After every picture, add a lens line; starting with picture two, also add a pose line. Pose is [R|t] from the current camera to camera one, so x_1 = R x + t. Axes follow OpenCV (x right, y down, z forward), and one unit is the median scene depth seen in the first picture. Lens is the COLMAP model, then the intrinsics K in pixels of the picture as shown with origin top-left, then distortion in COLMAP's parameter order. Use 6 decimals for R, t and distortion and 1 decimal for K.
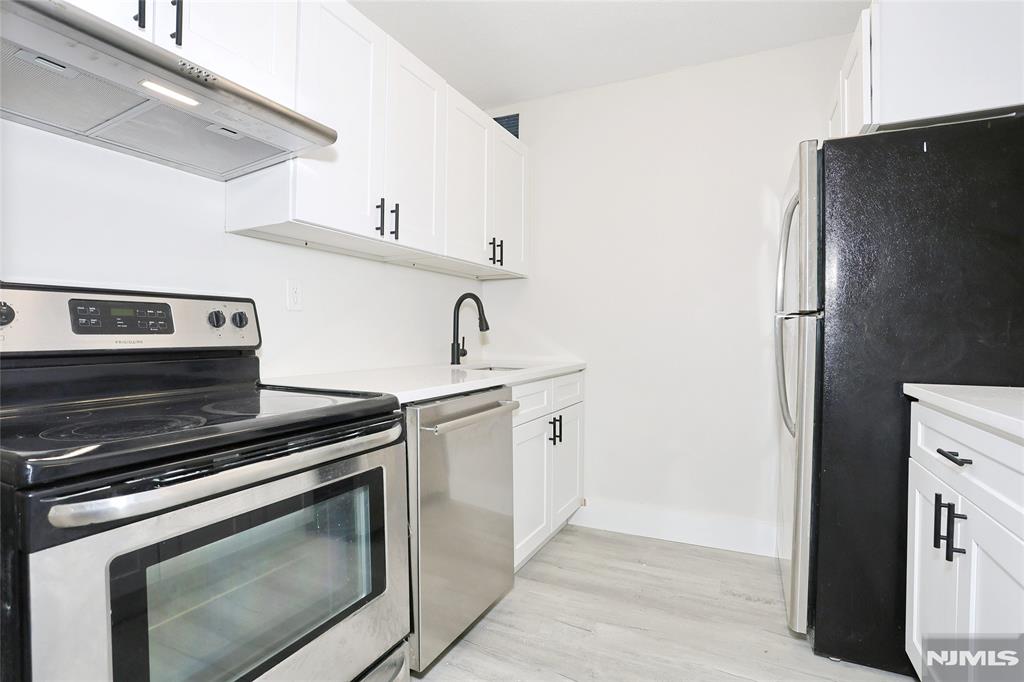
lens RADIAL K [[512.1, 0, 512.2], [0, 512.1, 342.6], [0, 0, 1]] dist [-0.021963, -0.000173]
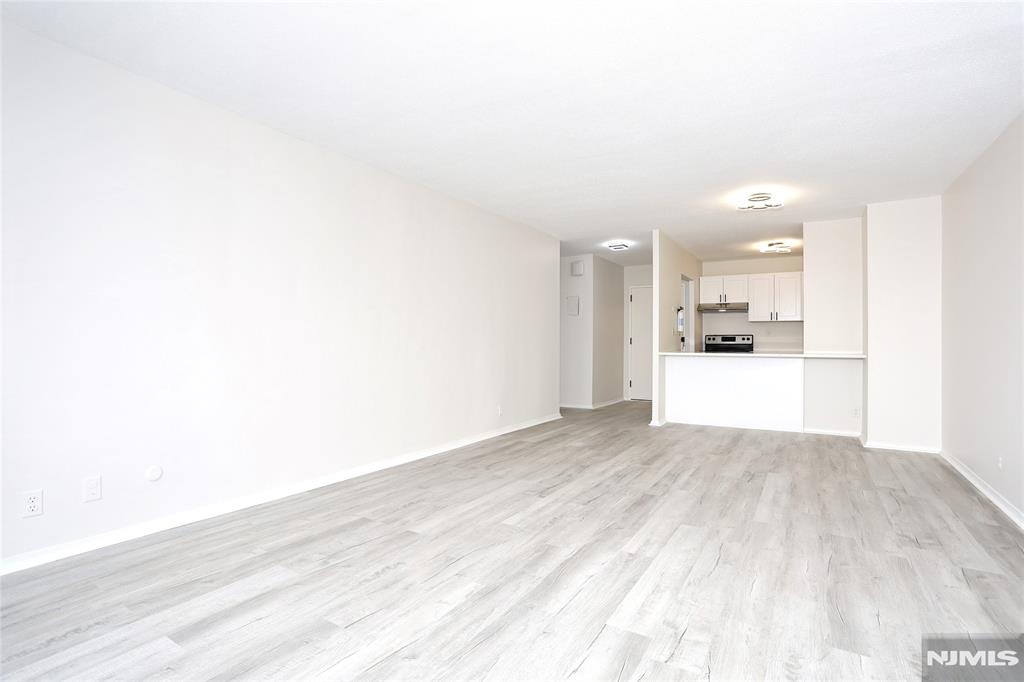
lens RADIAL K [[512.1, 0, 512.2], [0, 512.1, 341.8], [0, 0, 1]] dist [-0.021963, -0.000173]
pose [[-0.099335, -0.003075, -0.995049, 5.203803], [-0.014234, 0.999897, -0.001669, 0.030691], [0.994952, 0.013997, -0.099368, -0.959173]]
